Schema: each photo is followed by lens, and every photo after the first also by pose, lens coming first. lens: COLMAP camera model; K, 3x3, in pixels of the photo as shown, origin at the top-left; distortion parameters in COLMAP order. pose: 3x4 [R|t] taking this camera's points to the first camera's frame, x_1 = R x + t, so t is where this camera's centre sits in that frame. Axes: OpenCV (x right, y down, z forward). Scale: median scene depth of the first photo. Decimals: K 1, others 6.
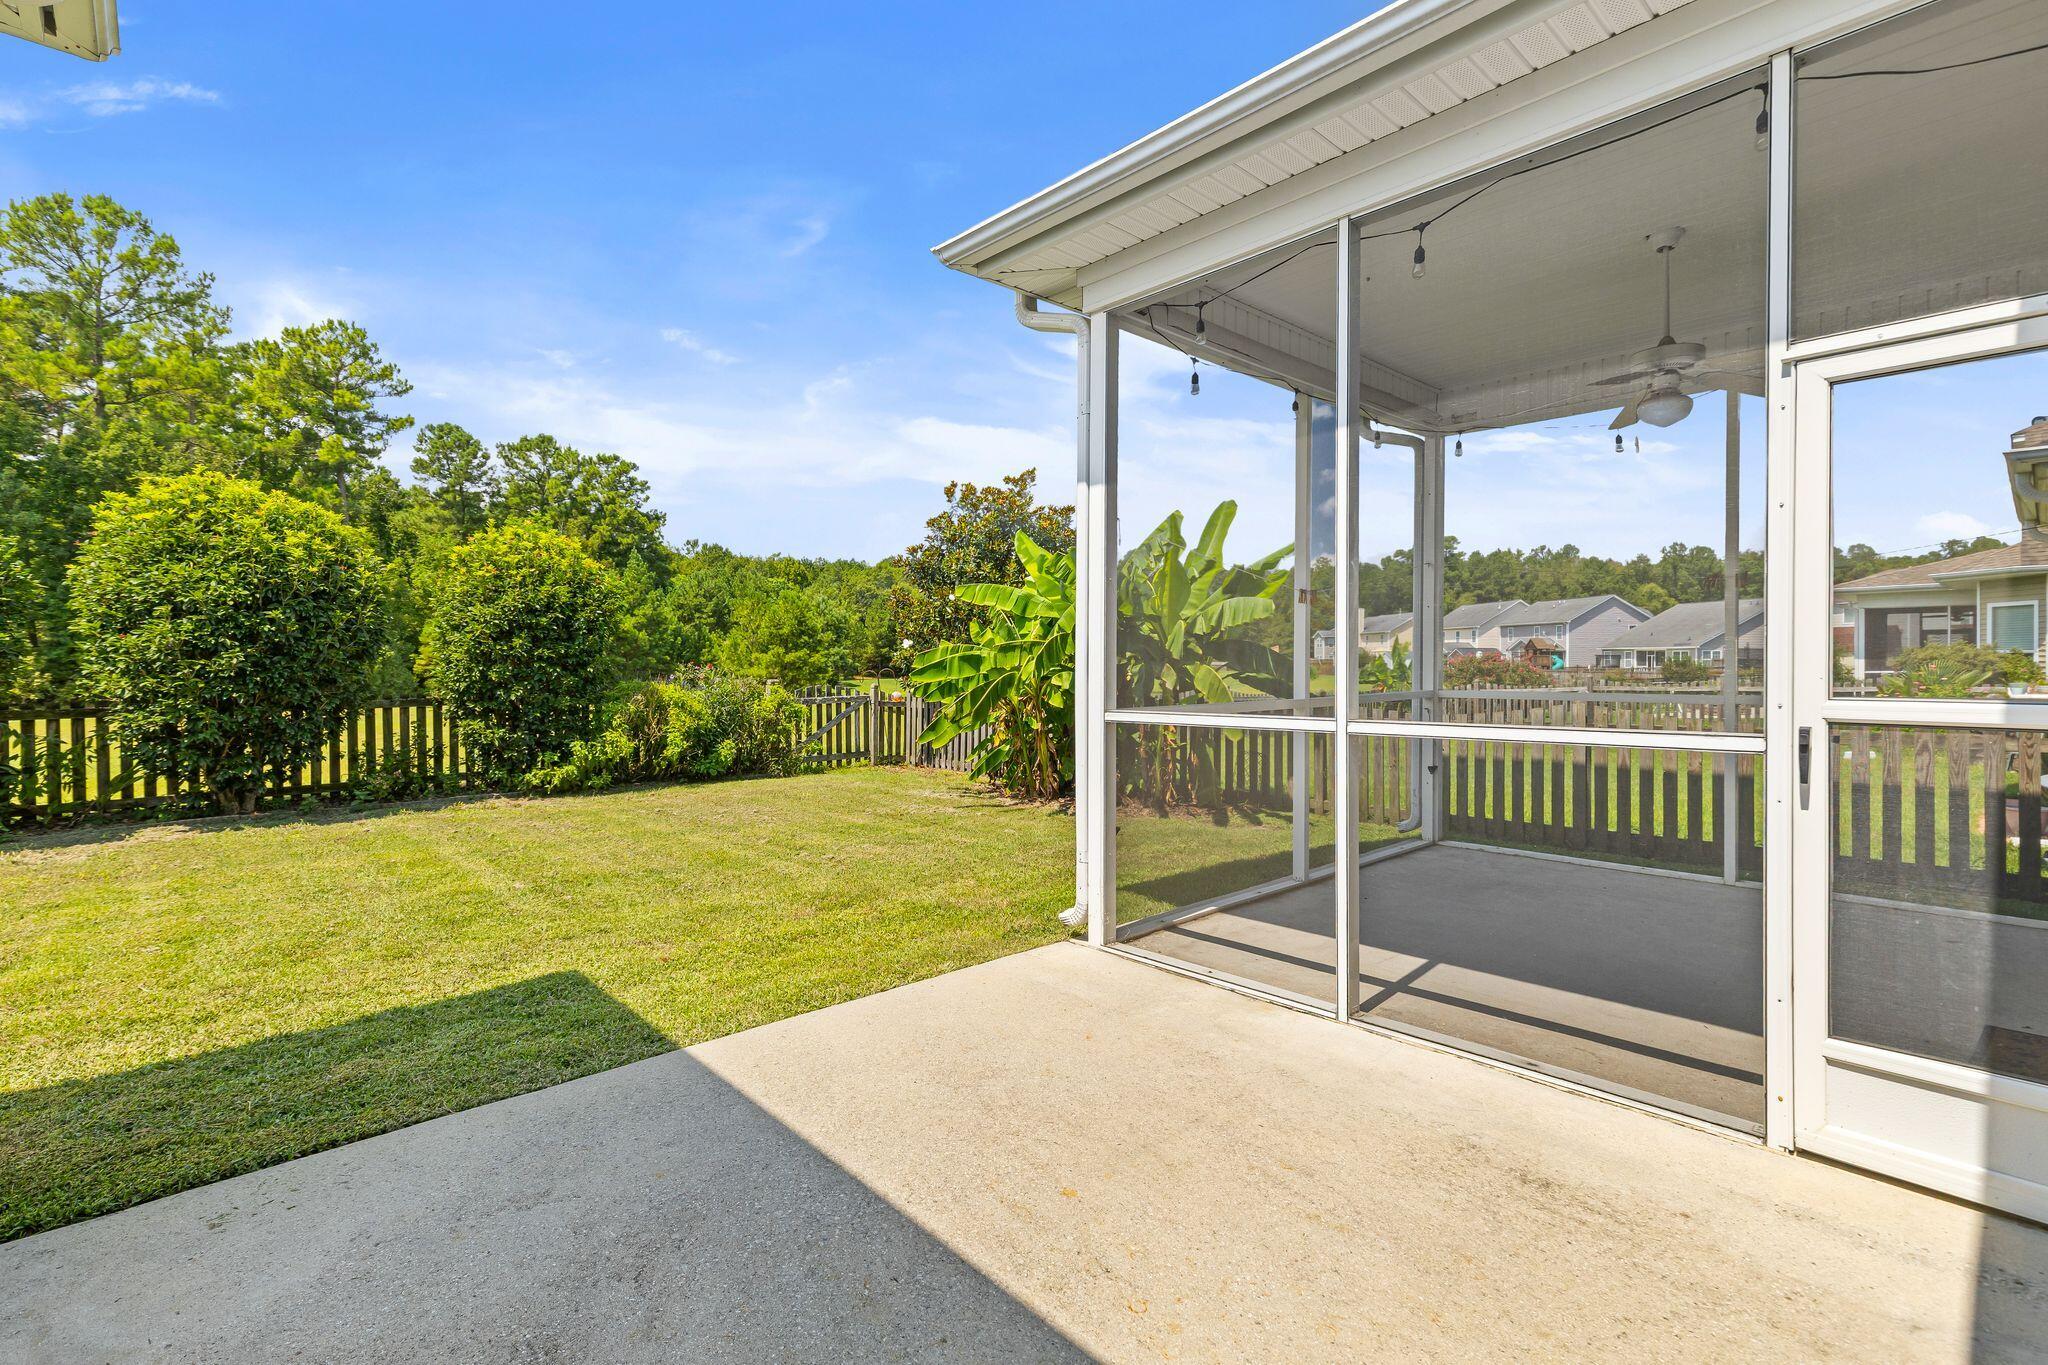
lens RADIAL K [[922.9, 0, 1029.5], [0, 922.9, 673.8], [0, 0, 1]] dist [0.006635, -0.000471]
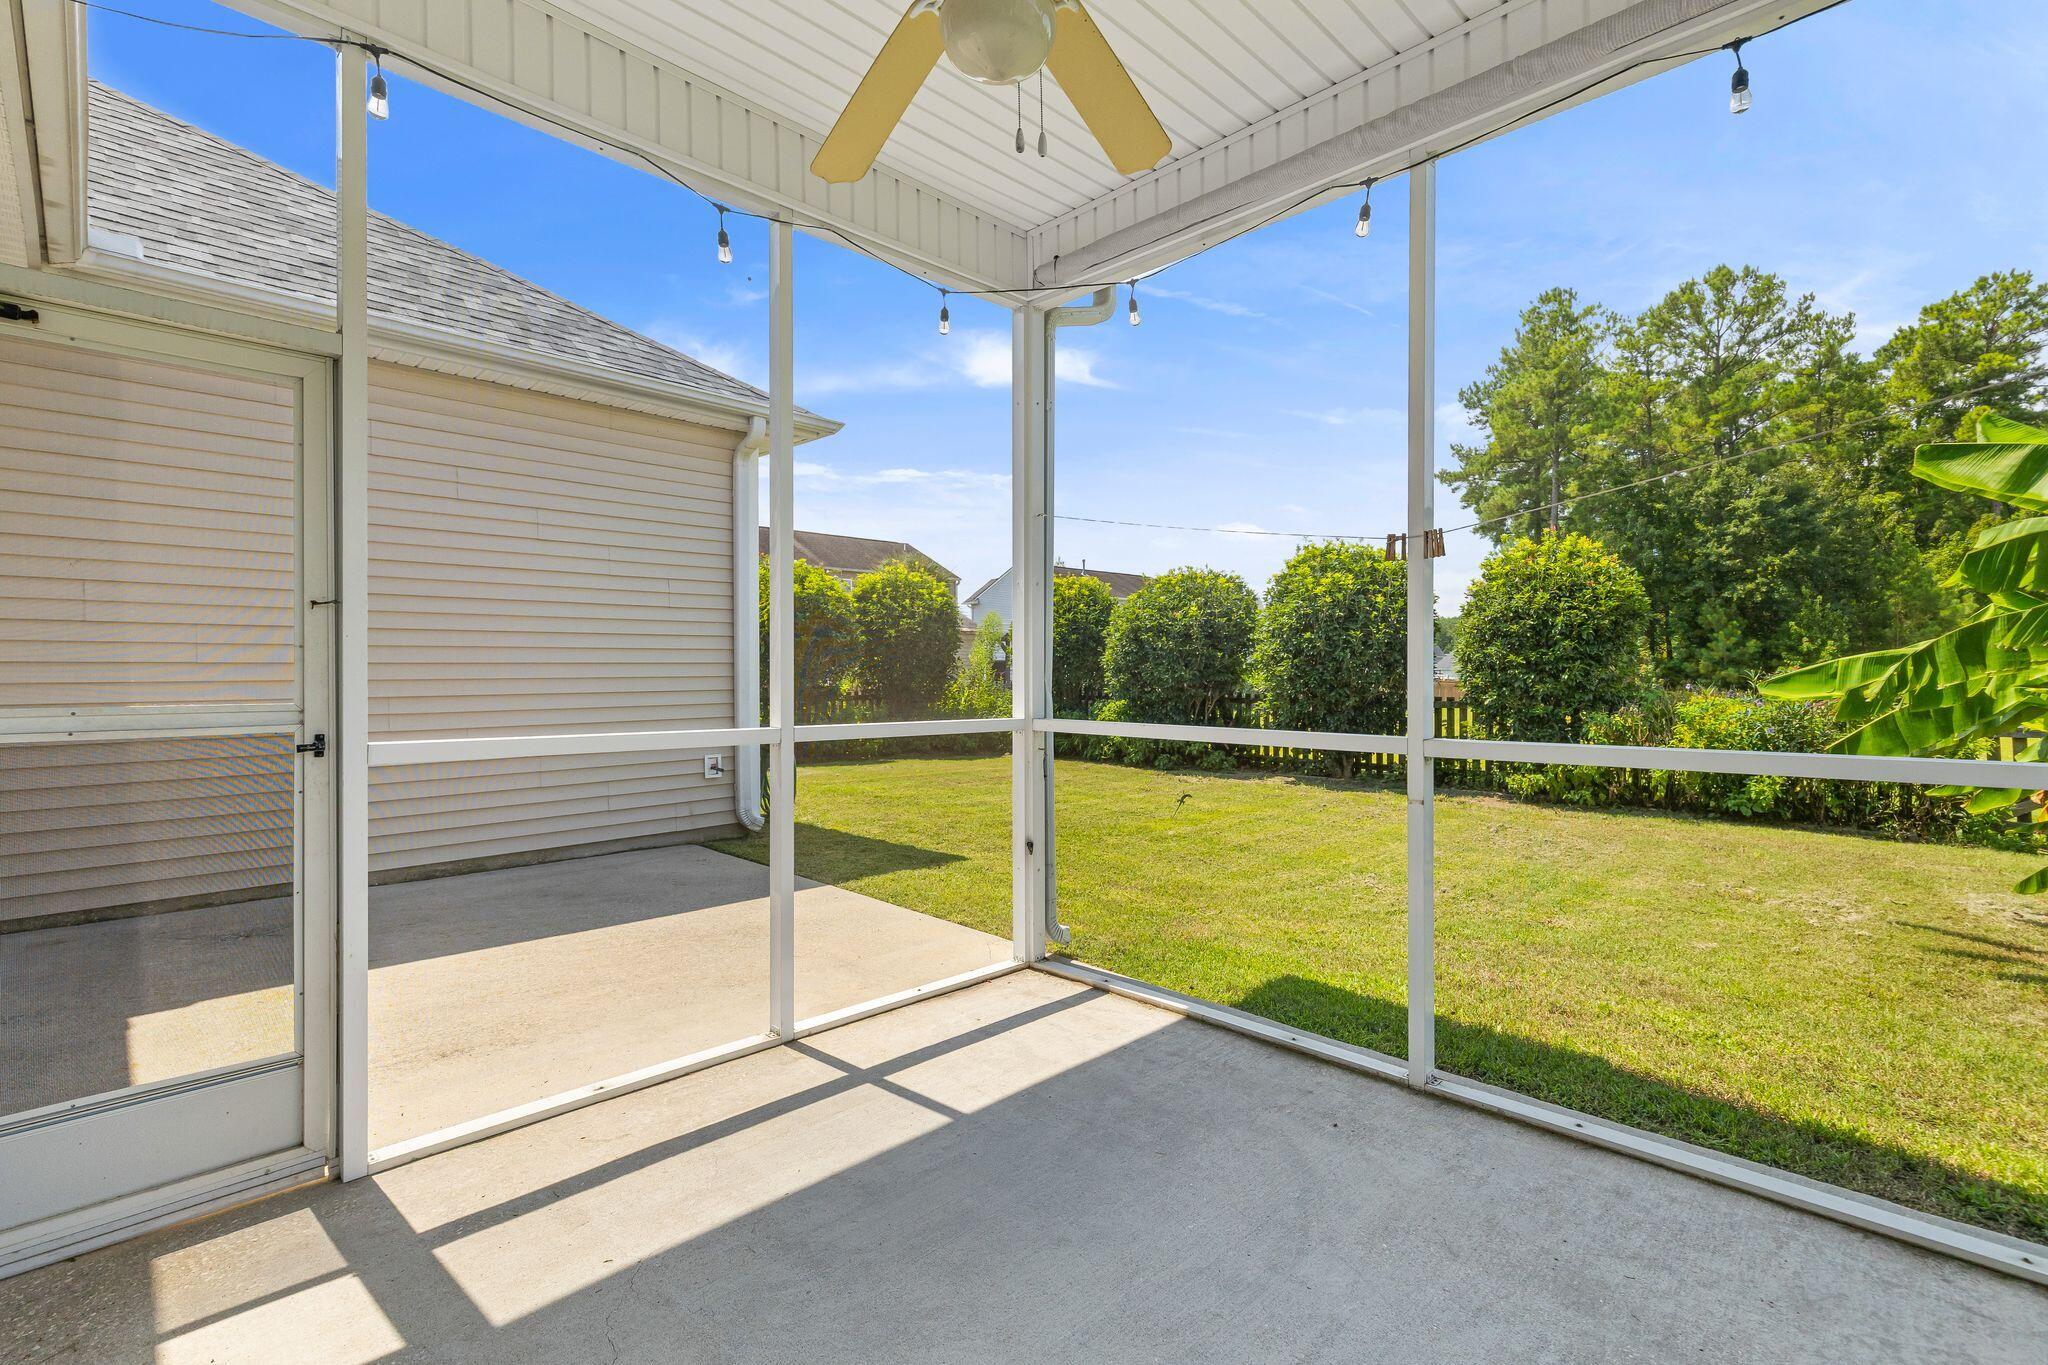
lens RADIAL K [[902.7, 0, 1024.0], [0, 902.7, 682.5], [0, 0, 1]] dist [0.002242, 0.000102]
pose [[0.049355, 0.013264, -0.998693, 0.460859], [-0.010725, 0.999861, 0.012749, -0.004674], [0.998724, 0.010082, 0.049490, 0.428713]]
